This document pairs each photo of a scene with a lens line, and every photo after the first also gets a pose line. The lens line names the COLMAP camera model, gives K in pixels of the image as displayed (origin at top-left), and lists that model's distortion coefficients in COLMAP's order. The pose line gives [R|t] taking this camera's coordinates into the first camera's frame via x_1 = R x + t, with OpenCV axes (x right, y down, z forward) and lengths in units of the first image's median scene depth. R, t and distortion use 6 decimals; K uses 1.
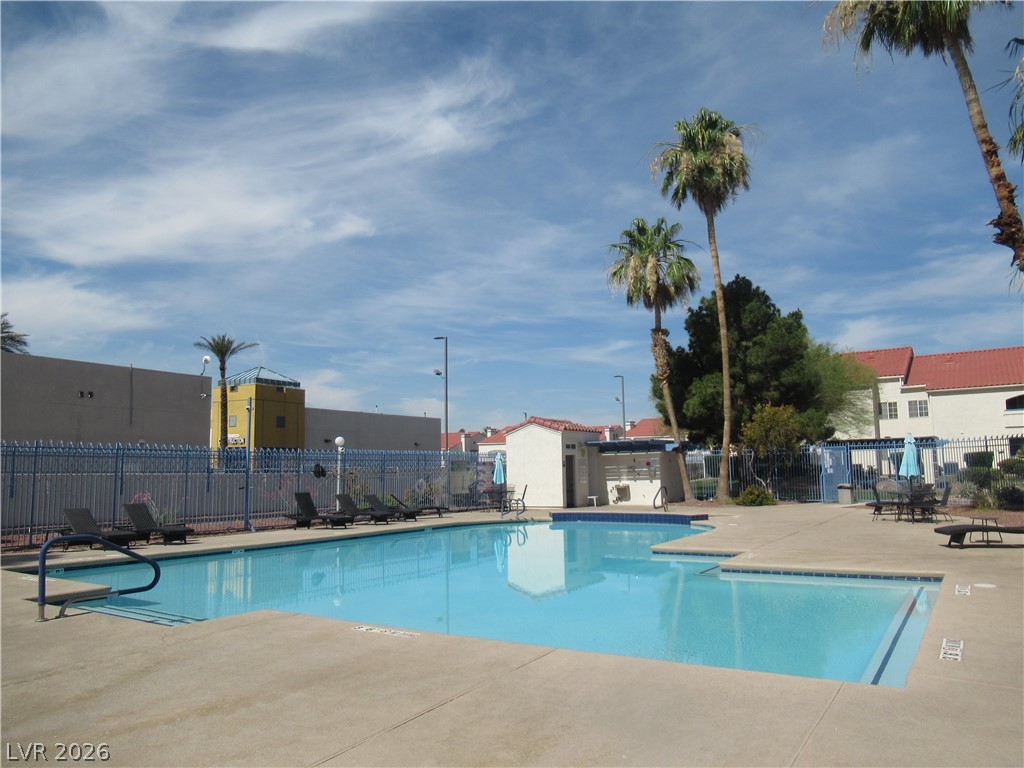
lens RADIAL K [[770.8, 0, 515.4], [0, 770.8, 393.8], [0, 0, 1]] dist [0.006680, -0.008085]
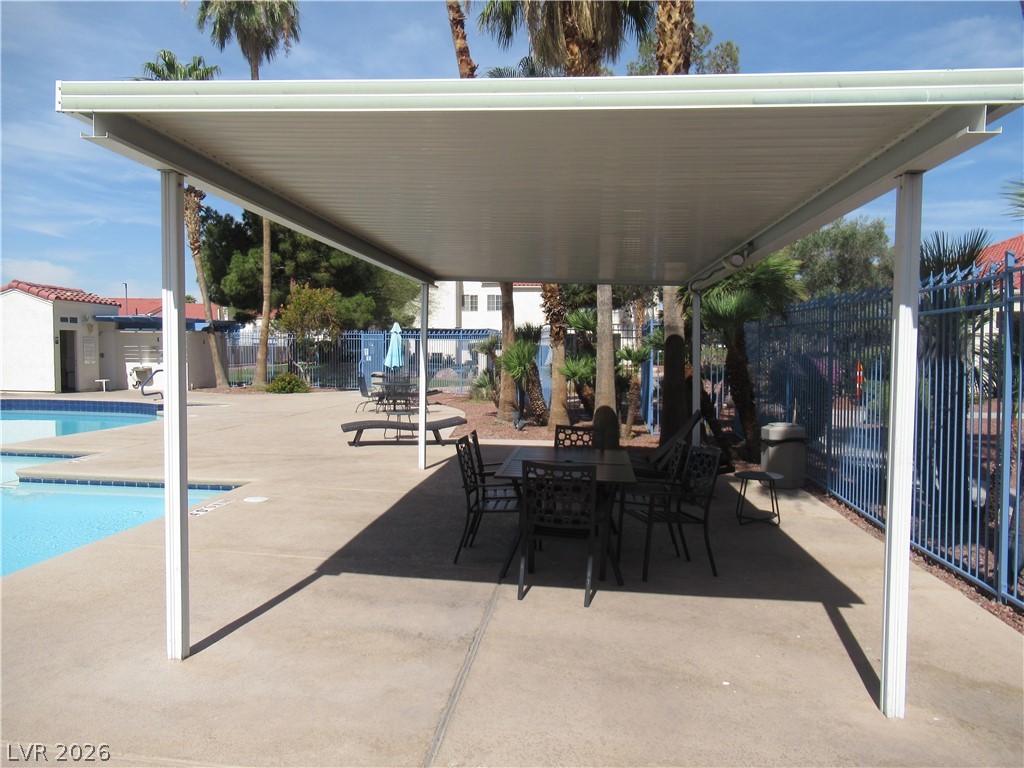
lens RADIAL K [[770.8, 0, 511.2], [0, 770.8, 388.5], [0, 0, 1]] dist [0.006680, -0.008085]
pose [[0.904779, 0.014052, 0.425650, 0.146398], [-0.075073, 0.989067, 0.126928, 0.000046], [-0.419213, -0.146796, 0.895942, 0.040427]]
